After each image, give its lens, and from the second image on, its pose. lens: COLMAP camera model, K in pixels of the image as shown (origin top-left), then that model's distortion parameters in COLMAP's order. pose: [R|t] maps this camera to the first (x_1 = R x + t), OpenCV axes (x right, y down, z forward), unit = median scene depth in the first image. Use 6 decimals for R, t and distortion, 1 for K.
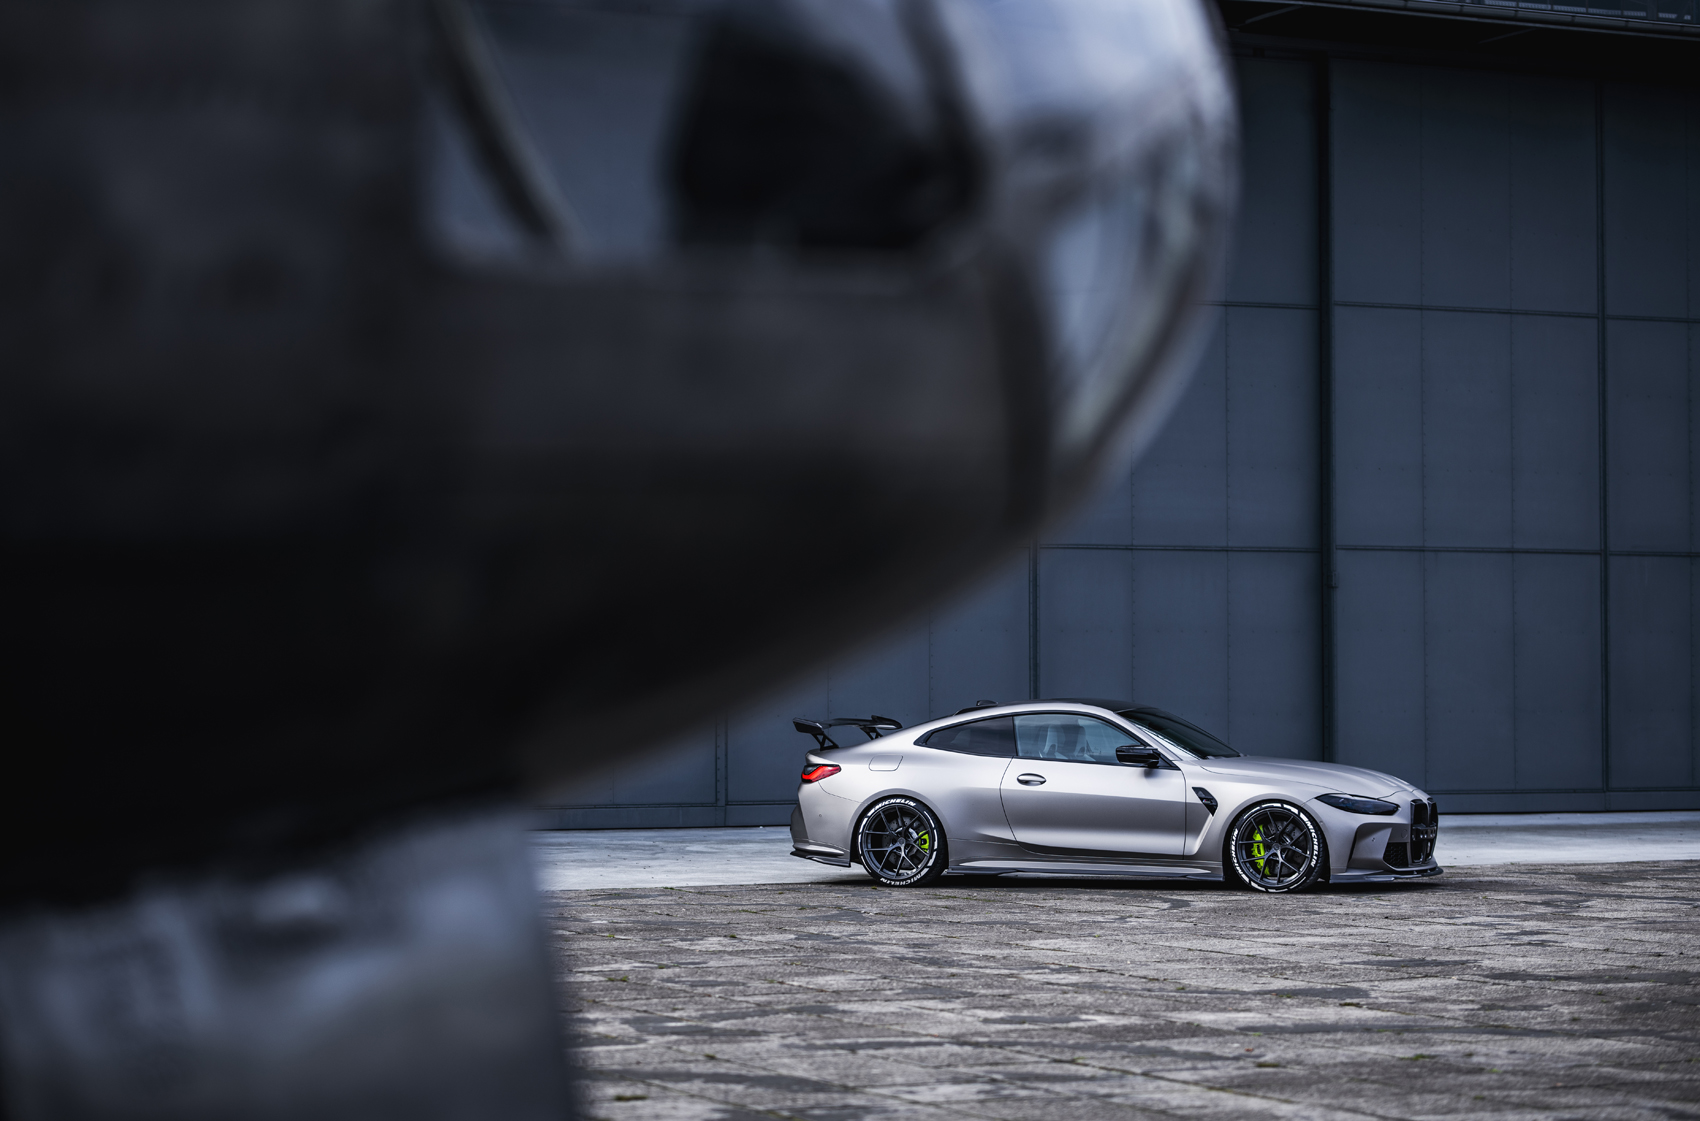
lens RADIAL K [[4225.4, 0, 850.0], [0, 4225.4, 560.5], [0, 0, 1]] dist [0.018727, -1.208389]
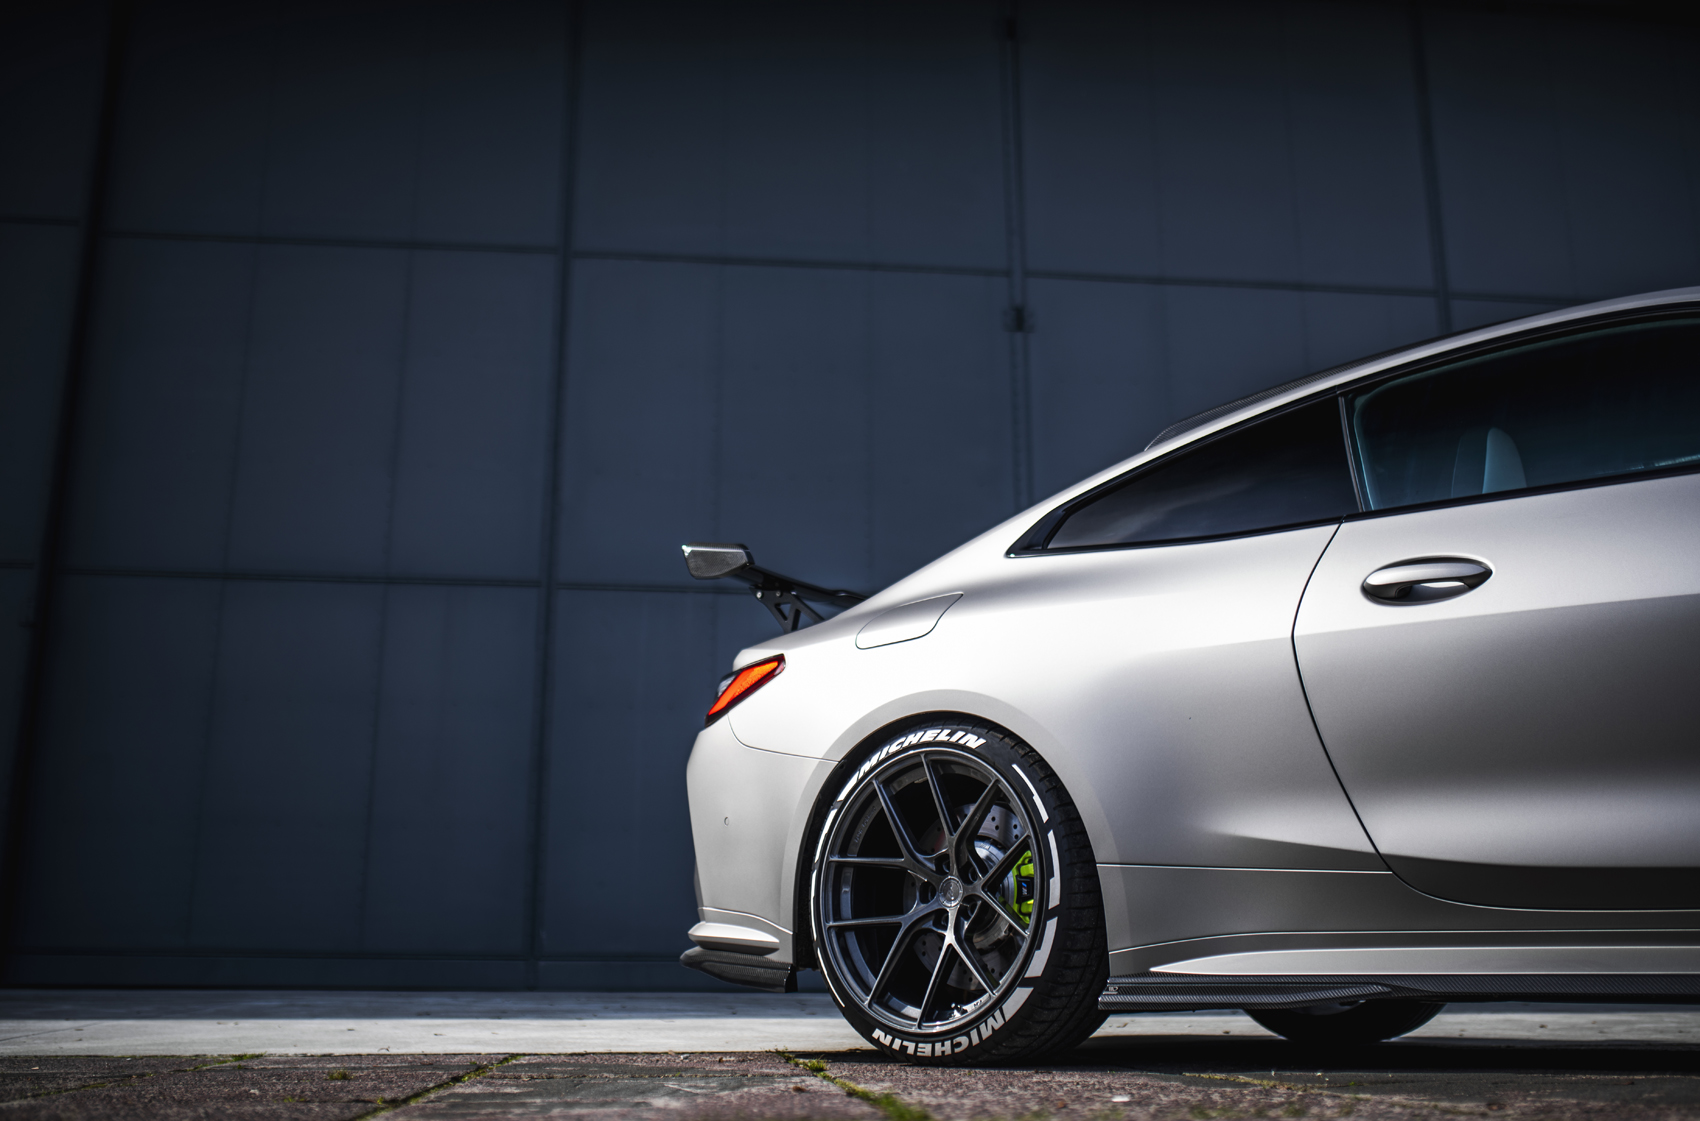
lens RADIAL K [[1671.9, 0, 850.0], [0, 1671.9, 560.5], [0, 0, 1]] dist [-0.061994, 0.000792]
pose [[0.944723, -0.082945, -0.317204, 0.041696], [0.008331, 0.973232, -0.229674, 0.070679], [0.327764, 0.214336, 0.920126, 0.899528]]
